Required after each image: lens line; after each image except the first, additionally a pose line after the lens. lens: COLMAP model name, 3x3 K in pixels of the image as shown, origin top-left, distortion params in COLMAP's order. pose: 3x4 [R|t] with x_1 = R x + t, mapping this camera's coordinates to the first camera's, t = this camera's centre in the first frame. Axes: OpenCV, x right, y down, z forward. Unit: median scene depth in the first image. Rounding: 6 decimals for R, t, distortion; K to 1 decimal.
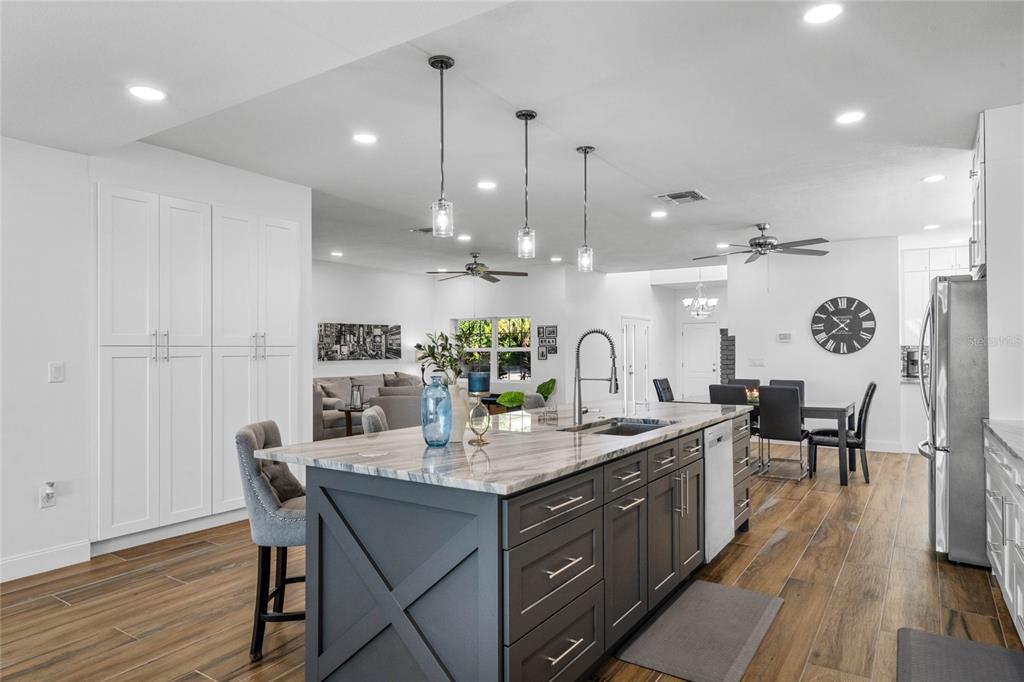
lens RADIAL K [[619.5, 0, 513.1], [0, 619.5, 345.2], [0, 0, 1]] dist [-0.001914, -0.000410]
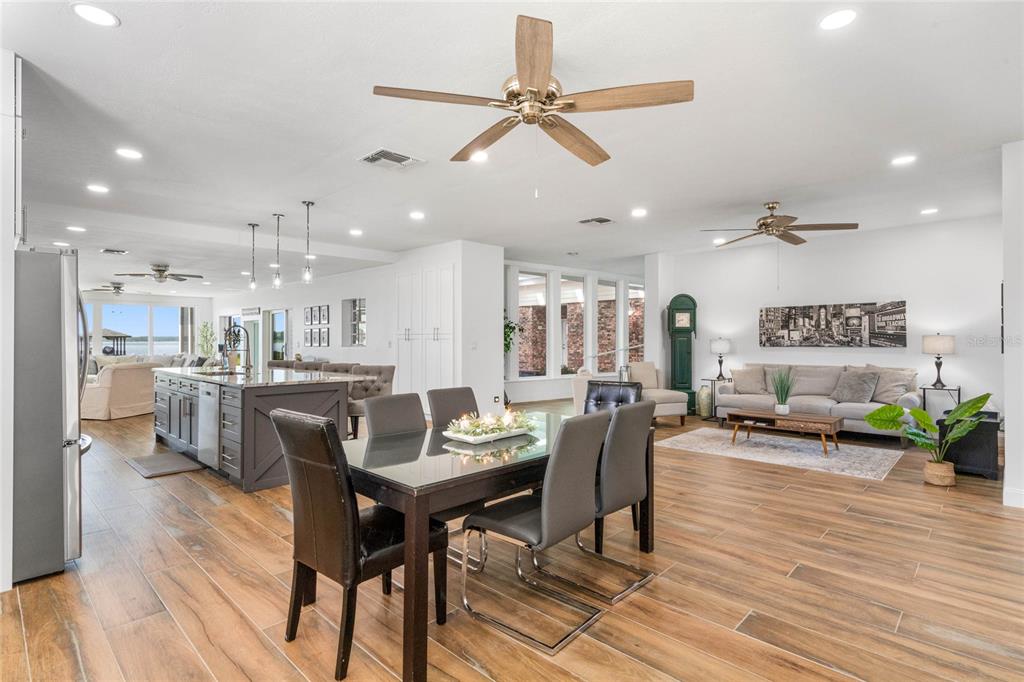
lens RADIAL K [[503.7, 0, 512.3], [0, 503.7, 339.0], [0, 0, 1]] dist [0.009298, -0.000117]
pose [[-0.181199, 0.000766, -0.983446, 0.530297], [0.007271, 0.999973, -0.000560, 0.010369], [0.983420, -0.007252, -0.181200, 0.730044]]
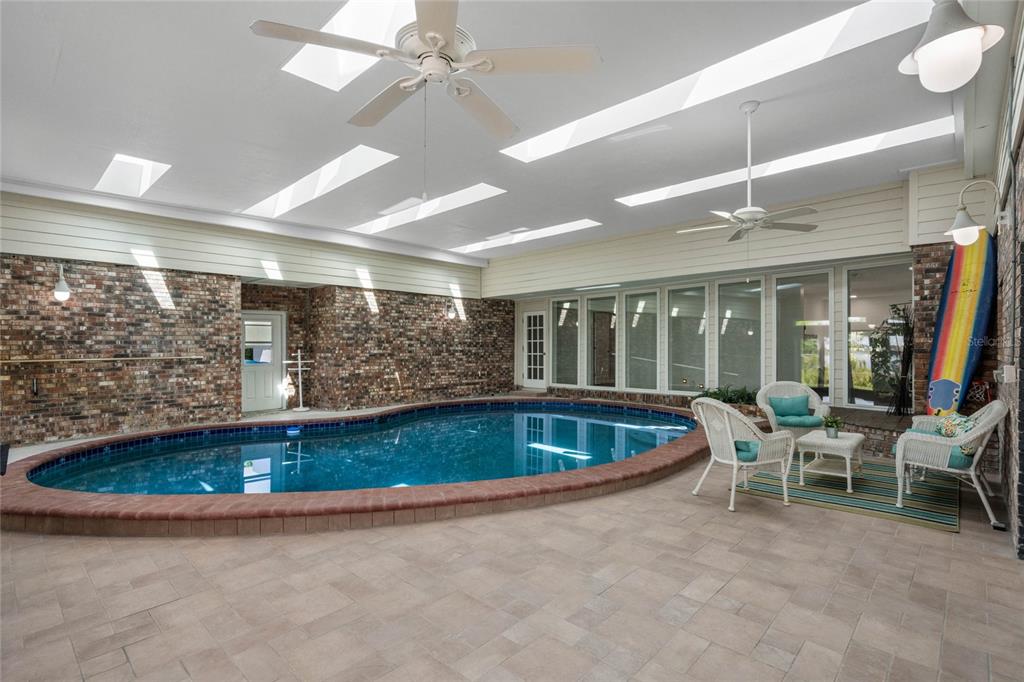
lens RADIAL K [[503.7, 0, 505.9], [0, 503.7, 345.2], [0, 0, 1]] dist [0.009298, -0.000117]
pose [[0.983441, 0.006897, -0.181100, -0.818101], [-0.007101, 0.999975, -0.000478, -0.002622], [0.181092, 0.001756, 0.983465, -0.364216]]
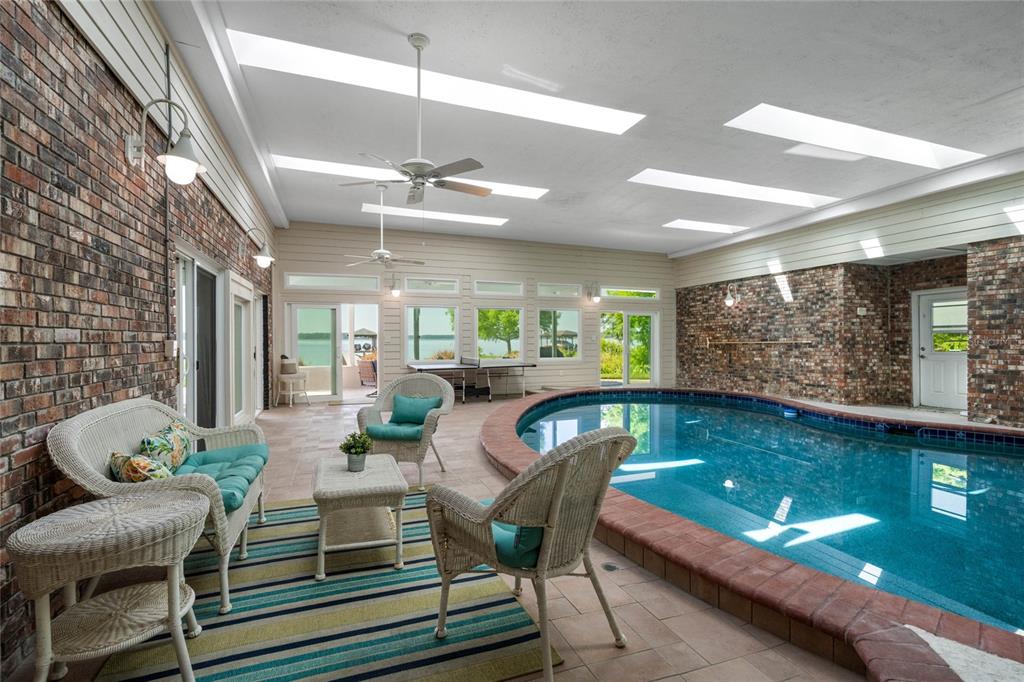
lens RADIAL K [[466.0, 0, 509.3], [0, 466.0, 341.9], [0, 0, 1]] dist [-0.003442, 0.000061]
pose [[-0.598211, 0.010264, -0.801273, -0.400640], [0.007379, 0.999946, 0.007299, 0.010229], [0.801304, -0.001546, -0.598255, 0.463770]]
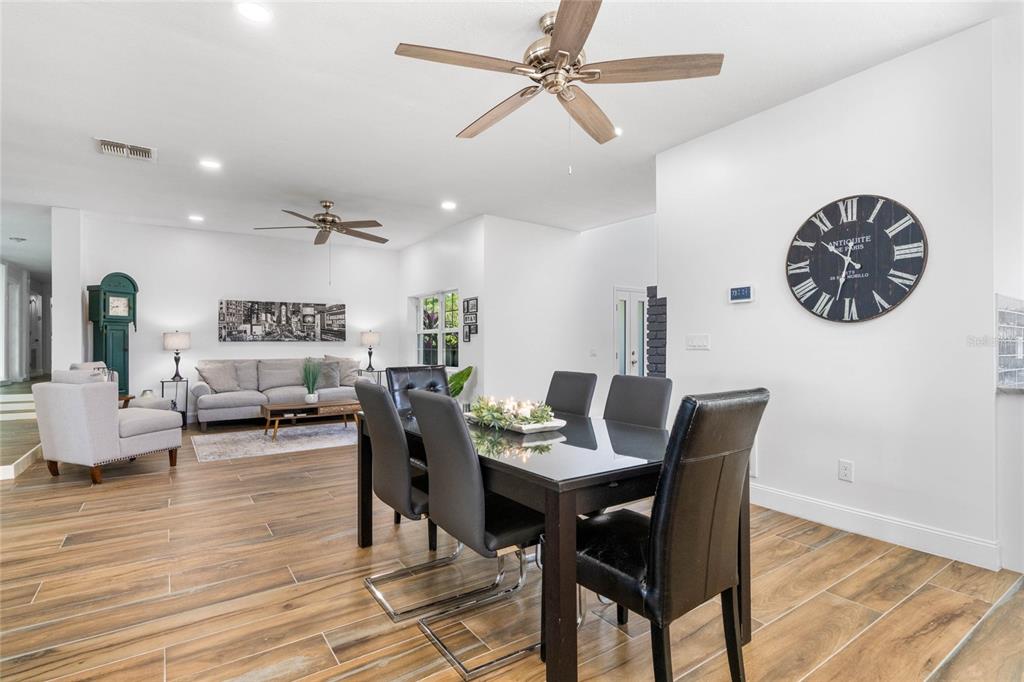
lens RADIAL K [[503.7, 0, 510.8], [0, 503.7, 340.7], [0, 0, 1]] dist [0.009298, -0.000117]
pose [[0.926848, 0.001376, -0.375433, 0.355290], [-0.000901, 0.999999, 0.001440, 0.021998], [0.375435, -0.000996, 0.926848, 0.451358]]
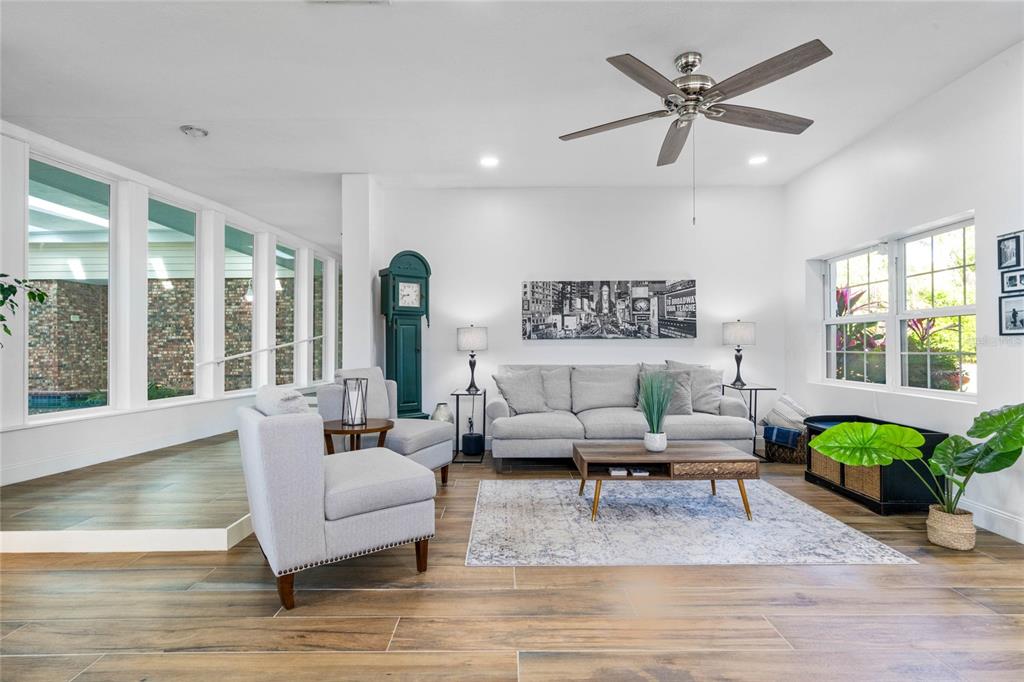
lens RADIAL K [[515.4, 0, 509.8], [0, 515.4, 341.1], [0, 0, 1]] dist [-0.008191, 0.000814]
pose [[0.555796, -0.003082, -0.831313, 0.130522], [0.006139, 0.999981, 0.000396, 0.025916], [0.831296, -0.005324, 0.555805, 0.658580]]
